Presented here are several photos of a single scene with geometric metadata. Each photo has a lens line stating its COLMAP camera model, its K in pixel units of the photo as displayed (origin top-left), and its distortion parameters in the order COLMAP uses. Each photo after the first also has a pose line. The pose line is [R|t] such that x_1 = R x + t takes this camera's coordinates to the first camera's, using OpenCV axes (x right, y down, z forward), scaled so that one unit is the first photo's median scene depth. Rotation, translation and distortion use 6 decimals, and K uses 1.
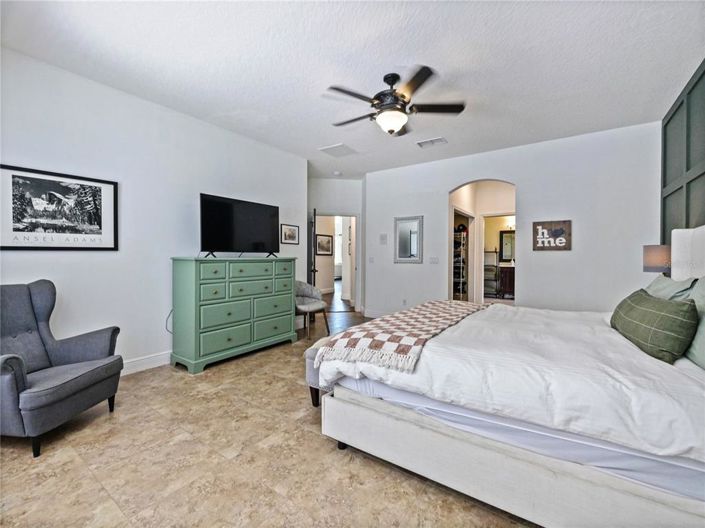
lens RADIAL K [[307.5, 0, 353.0], [0, 307.5, 262.1], [0, 0, 1]] dist [-0.003601, 0.000228]
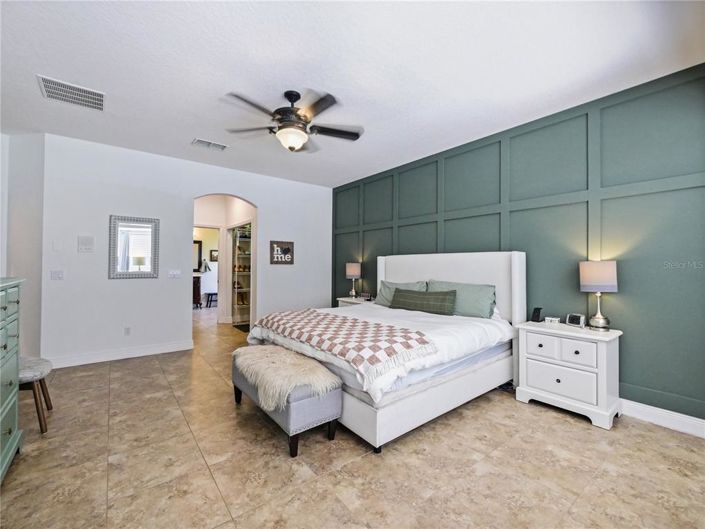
lens RADIAL K [[307.5, 0, 353.2], [0, 307.5, 263.8], [0, 0, 1]] dist [-0.003601, 0.000228]
pose [[0.286488, 0.002927, 0.958079, -0.743085], [0.010433, 0.999927, -0.006174, -0.041579], [-0.958027, 0.011765, 0.286437, 0.506249]]
